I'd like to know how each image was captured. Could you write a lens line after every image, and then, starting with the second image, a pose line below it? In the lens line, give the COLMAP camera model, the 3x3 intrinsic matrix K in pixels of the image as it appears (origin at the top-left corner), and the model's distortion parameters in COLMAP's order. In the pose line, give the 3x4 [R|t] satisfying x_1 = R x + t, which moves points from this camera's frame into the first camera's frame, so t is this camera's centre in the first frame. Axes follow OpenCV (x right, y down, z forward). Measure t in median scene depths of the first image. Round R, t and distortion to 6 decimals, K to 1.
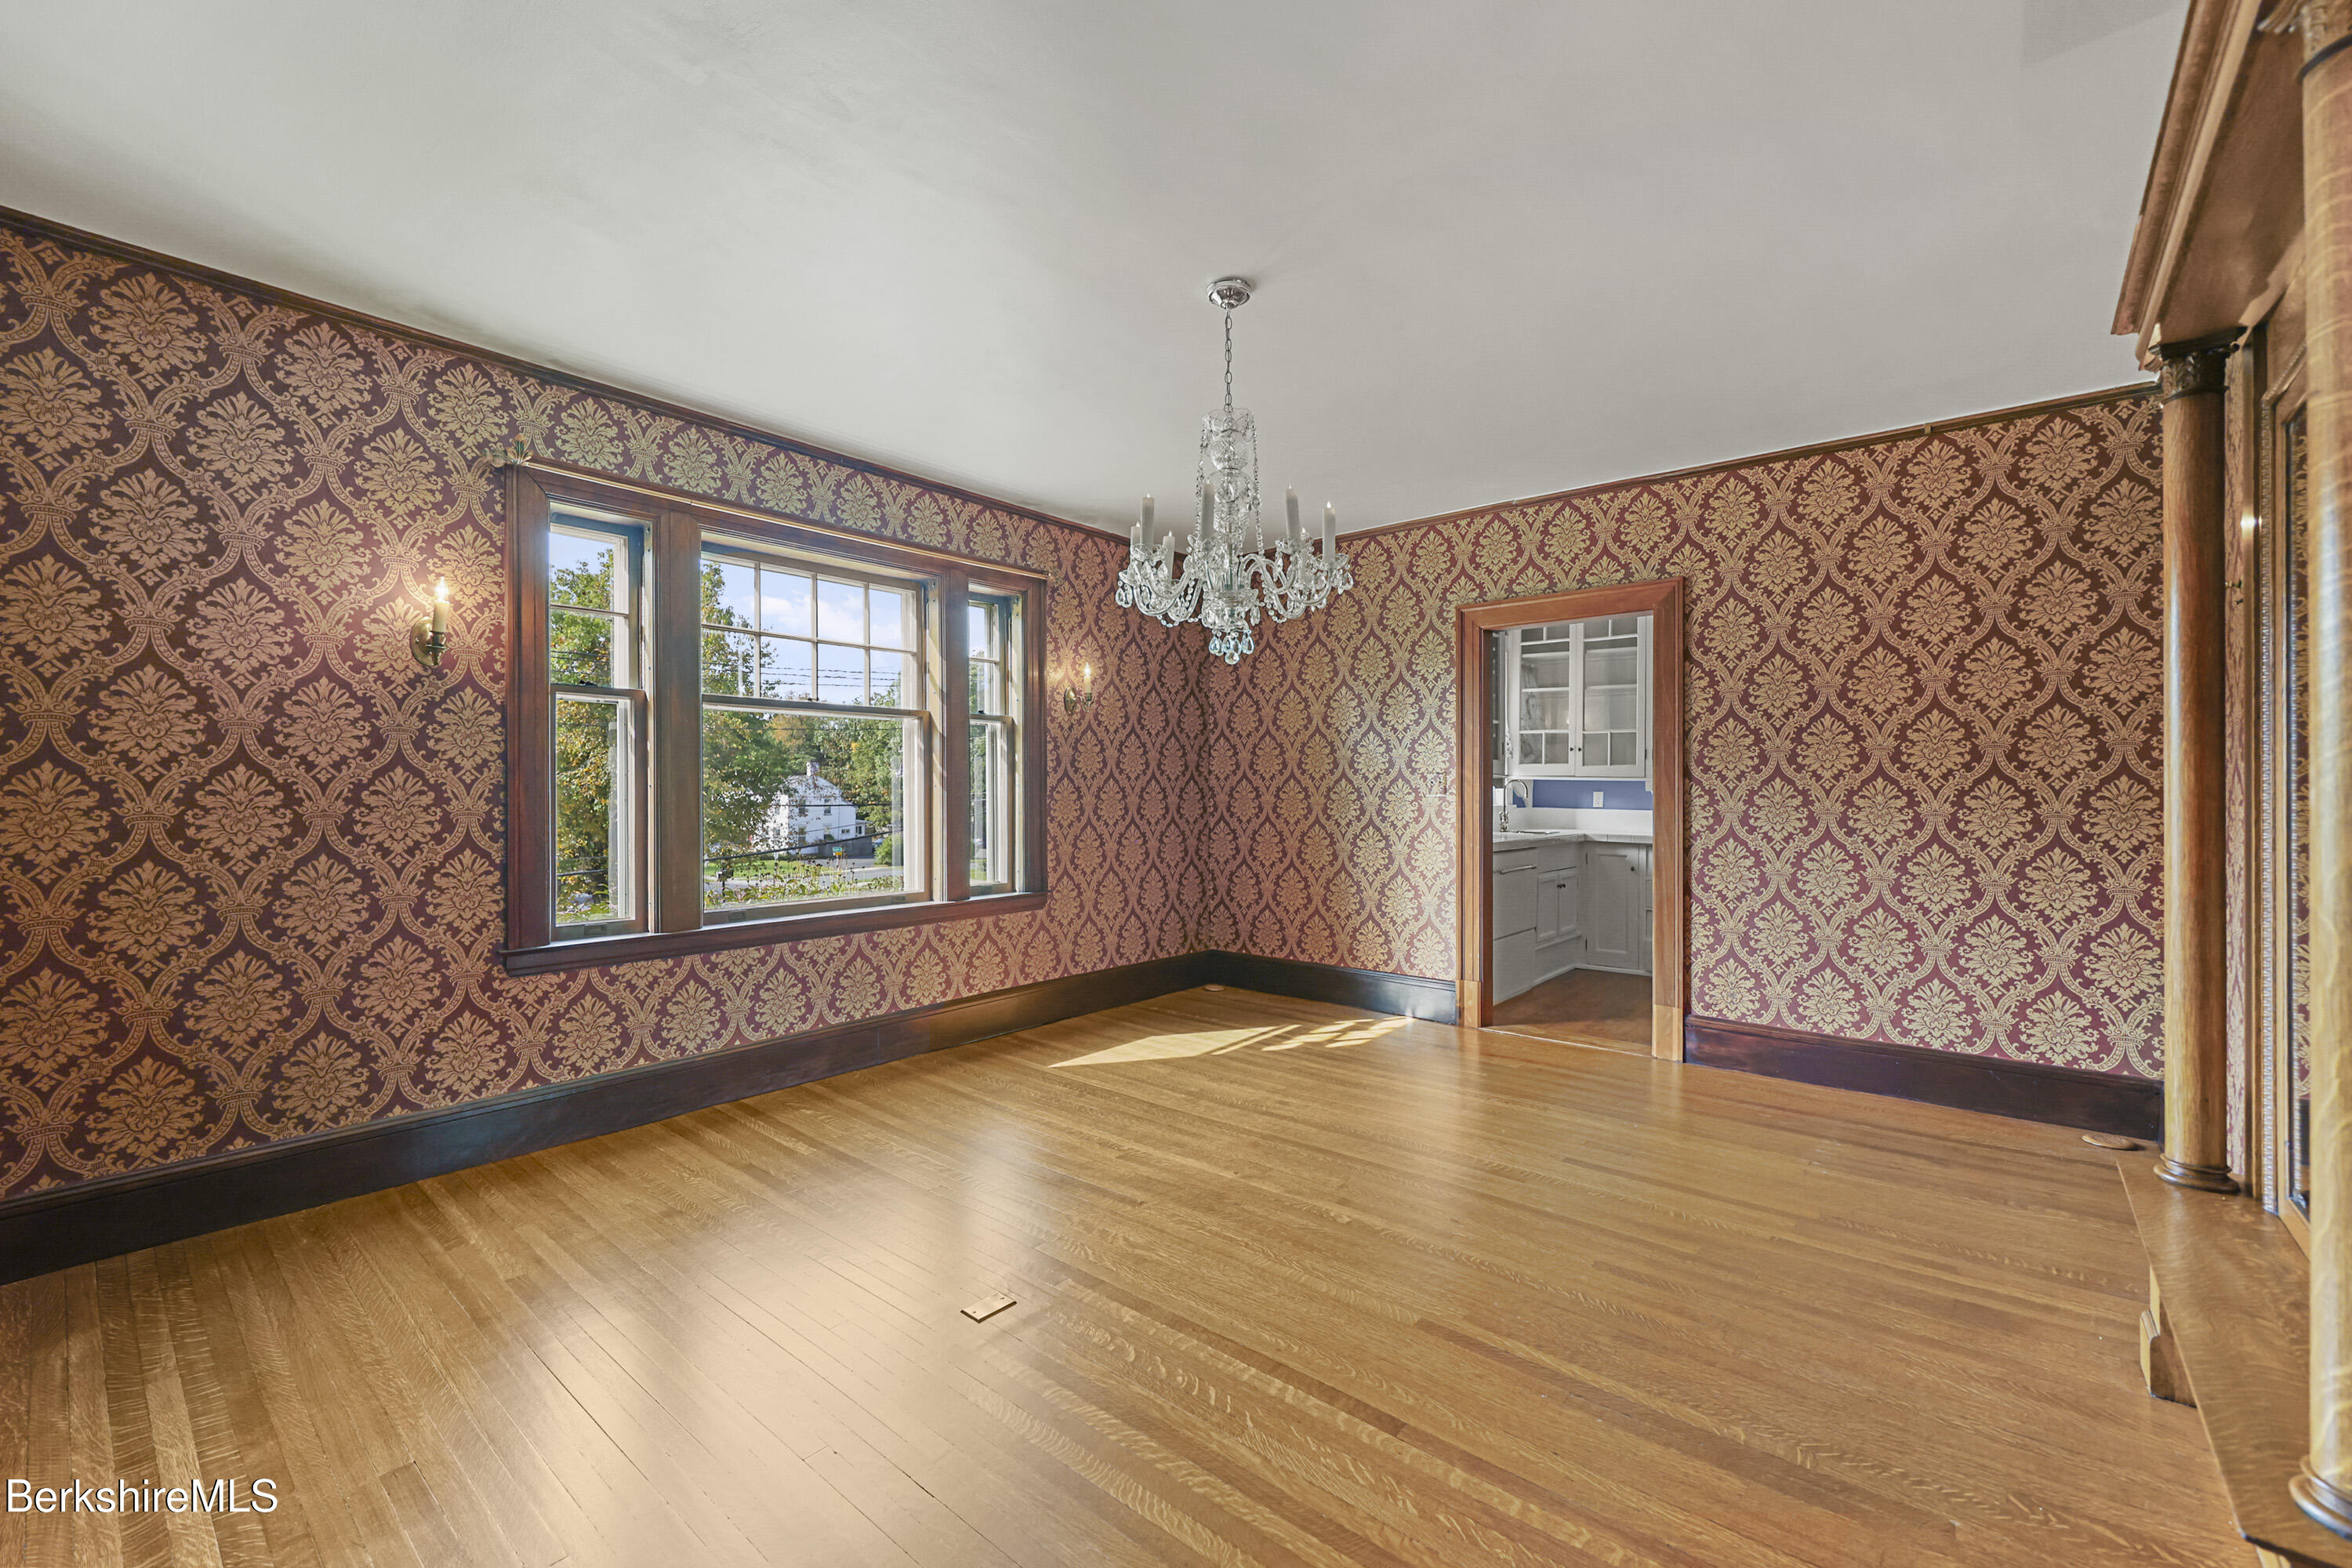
lens RADIAL K [[959.2, 0, 1184.9], [0, 959.2, 789.5], [0, 0, 1]] dist [0.000854, 0.000021]
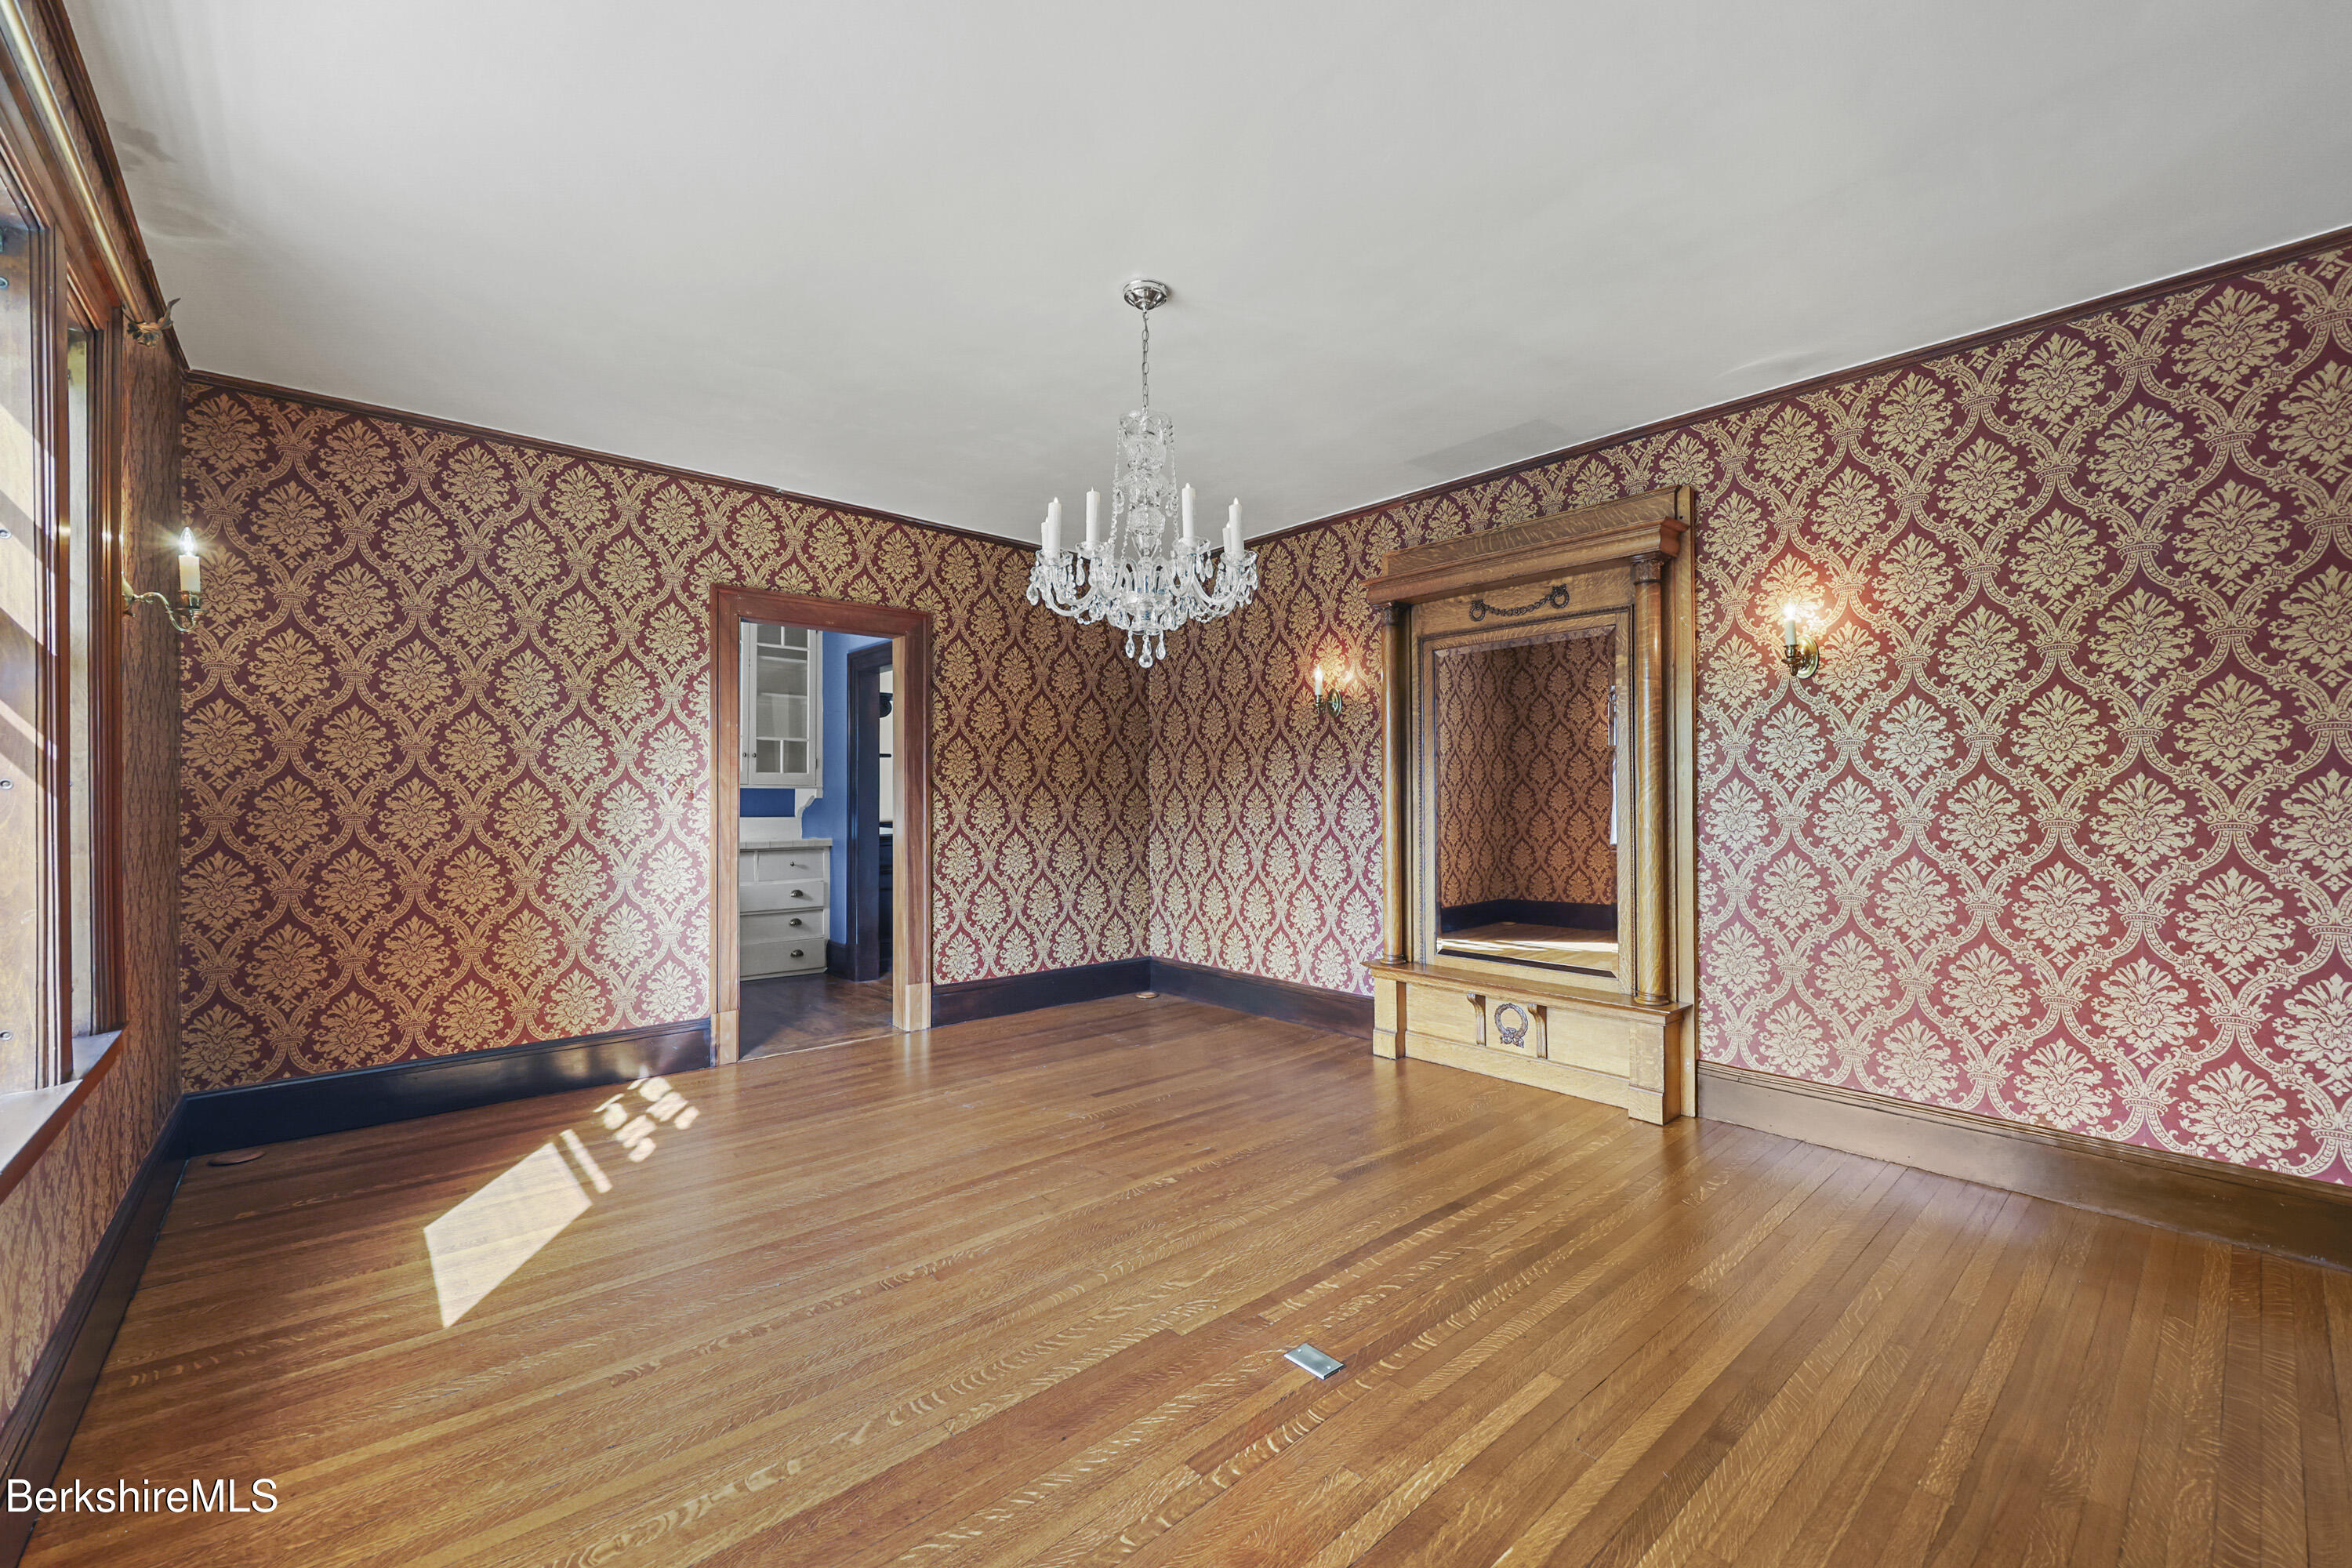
lens RADIAL K [[959.2, 0, 1185.2], [0, 959.2, 791.2], [0, 0, 1]] dist [0.000854, 0.000021]
pose [[0.139569, 0.005796, 0.990195, -0.596062], [0.001088, 0.999981, -0.006006, 0.002947], [-0.990212, 0.001915, 0.139560, 0.528100]]
